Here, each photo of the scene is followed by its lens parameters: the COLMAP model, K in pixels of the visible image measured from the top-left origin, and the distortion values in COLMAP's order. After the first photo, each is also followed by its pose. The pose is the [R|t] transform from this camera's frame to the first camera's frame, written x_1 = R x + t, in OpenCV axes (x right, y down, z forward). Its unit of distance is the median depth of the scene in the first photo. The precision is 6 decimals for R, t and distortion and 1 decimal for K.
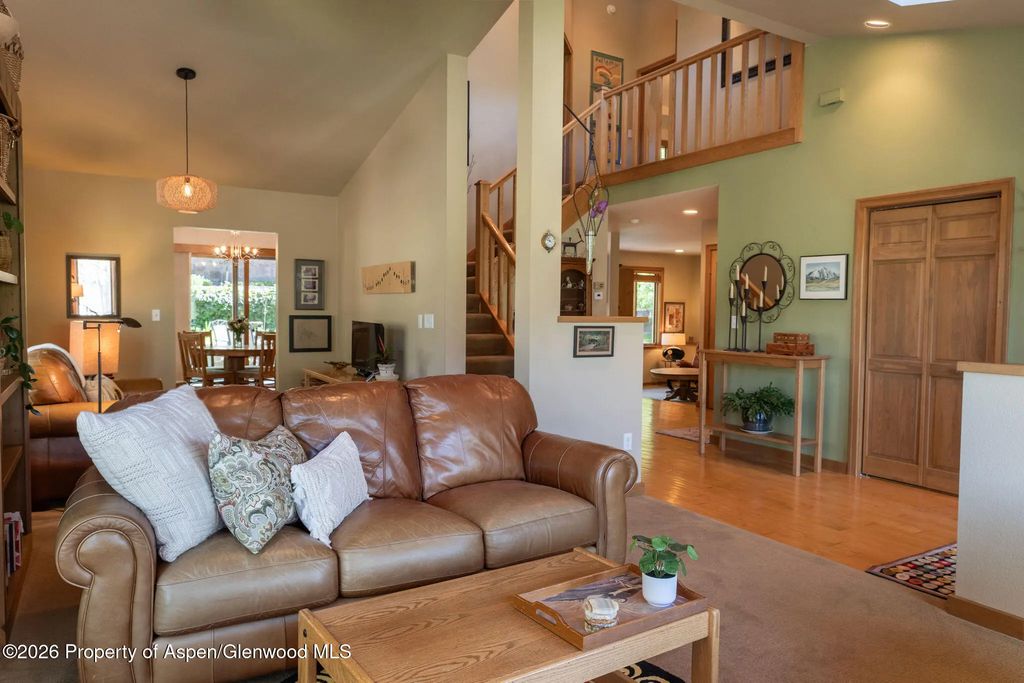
lens RADIAL K [[707.8, 0, 510.8], [0, 707.8, 337.5], [0, 0, 1]] dist [0.005350, -0.008049]
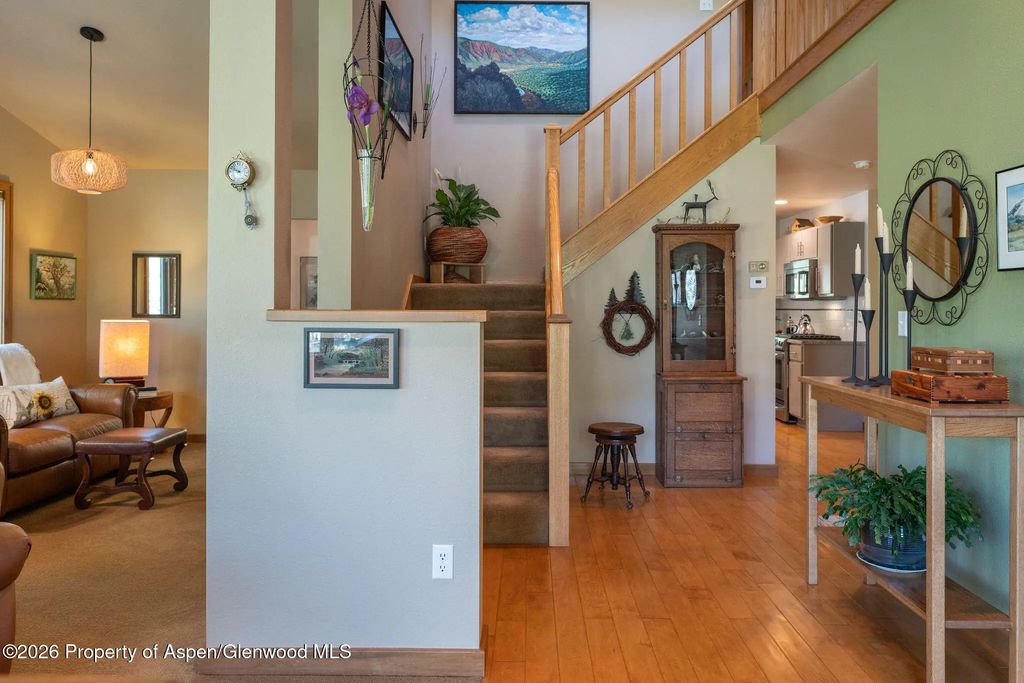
lens RADIAL K [[707.8, 0, 530.5], [0, 707.8, 307.6], [0, 0, 1]] dist [0.005350, -0.008049]
pose [[0.855430, -0.008504, -0.517848, 0.422724], [-0.015003, 0.999039, -0.041190, -0.010210], [0.517701, 0.043004, 0.854480, 0.527439]]
